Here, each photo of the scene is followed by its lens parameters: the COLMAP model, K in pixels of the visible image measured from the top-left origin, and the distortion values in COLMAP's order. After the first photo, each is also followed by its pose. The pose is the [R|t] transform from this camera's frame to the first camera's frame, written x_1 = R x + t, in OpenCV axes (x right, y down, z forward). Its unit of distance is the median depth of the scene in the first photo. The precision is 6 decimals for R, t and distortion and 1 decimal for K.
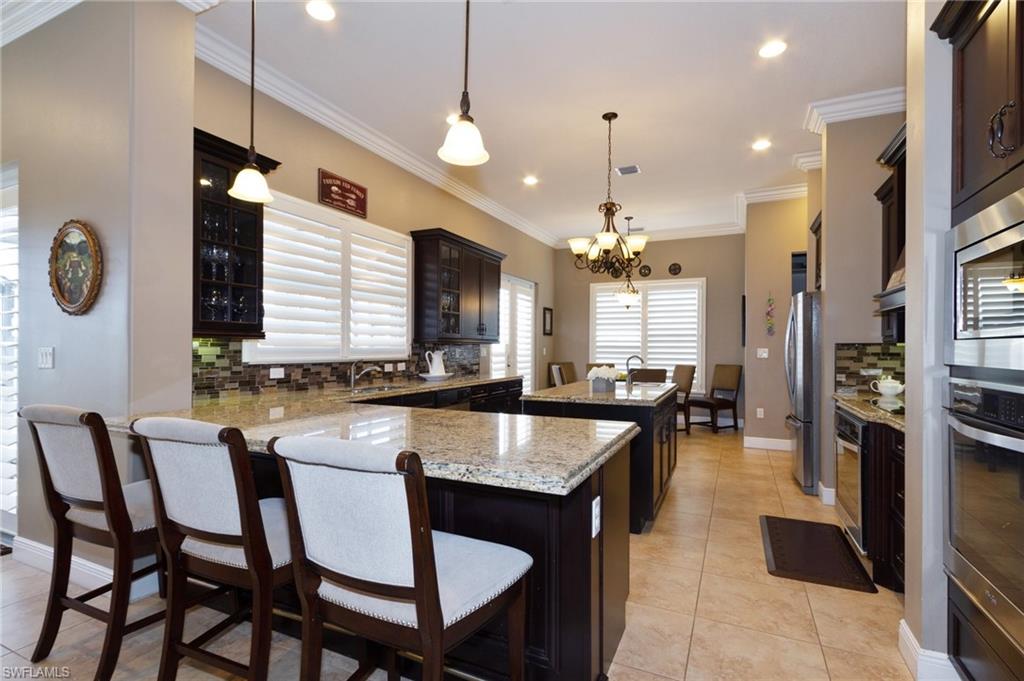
lens RADIAL K [[479.7, 0, 513.8], [0, 479.7, 336.2], [0, 0, 1]] dist [0.001287, -0.000211]
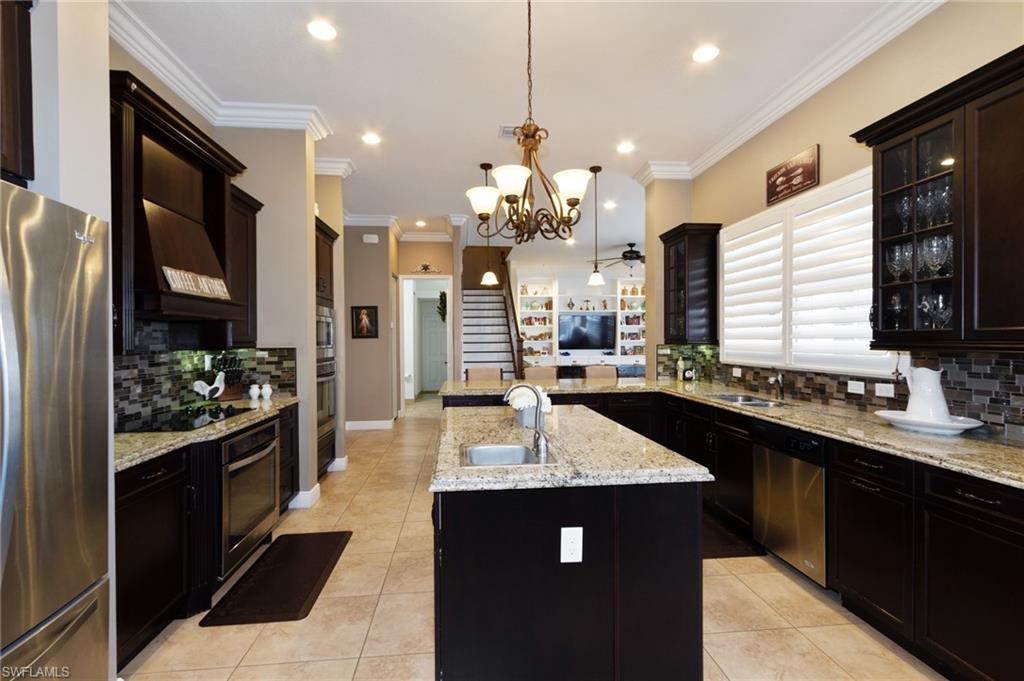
lens RADIAL K [[479.7, 0, 513.8], [0, 479.7, 336.2], [0, 0, 1]] dist [0.001287, -0.000211]
pose [[-0.858894, -0.003769, -0.512140, 0.549209], [0.013061, 0.999487, -0.029260, 0.011659], [0.511988, -0.031820, -0.858403, 1.562230]]
